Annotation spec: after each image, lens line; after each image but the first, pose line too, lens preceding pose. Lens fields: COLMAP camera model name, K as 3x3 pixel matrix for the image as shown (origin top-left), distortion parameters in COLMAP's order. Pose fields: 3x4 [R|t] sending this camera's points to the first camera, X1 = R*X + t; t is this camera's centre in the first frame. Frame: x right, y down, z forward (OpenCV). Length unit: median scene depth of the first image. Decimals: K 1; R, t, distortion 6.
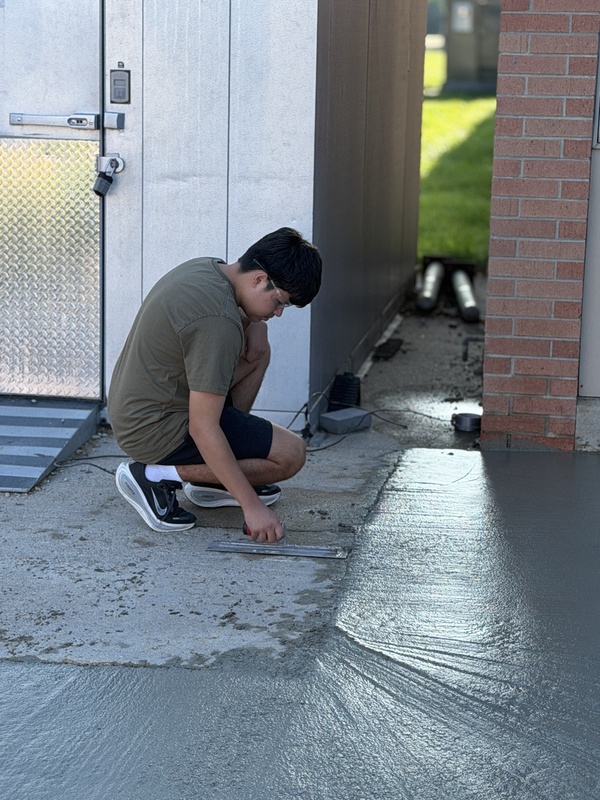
lens RADIAL K [[1861.2, 0, 300.0], [0, 1861.2, 400.5], [0, 0, 1]] dist [0.098116, 0.000000]
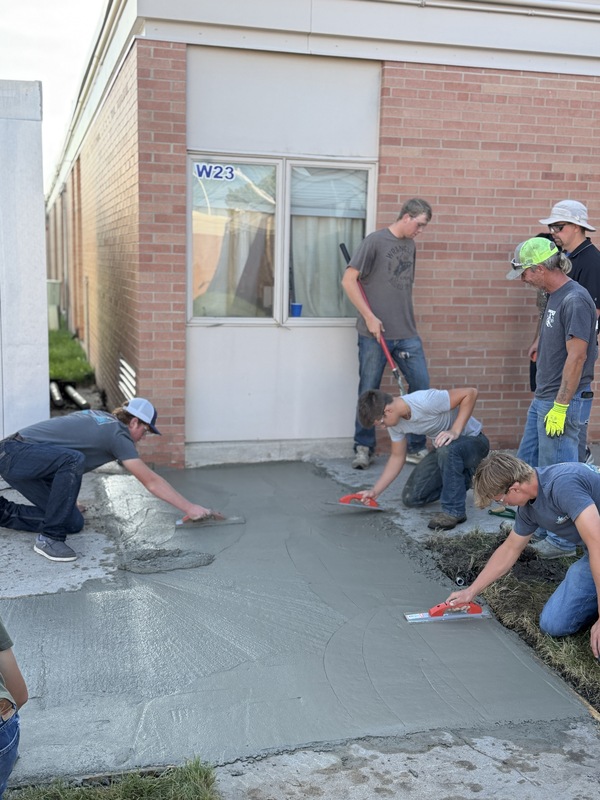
lens RADIAL K [[952.2, 0, 299.3], [0, 952.2, 399.6], [0, 0, 1]] dist [-0.003728, 0.000000]
pose [[0.892645, -0.059890, 0.446765, -0.215851], [0.080380, 0.996398, -0.027031, -0.011072], [-0.443537, 0.060040, 0.894243, -0.024161]]
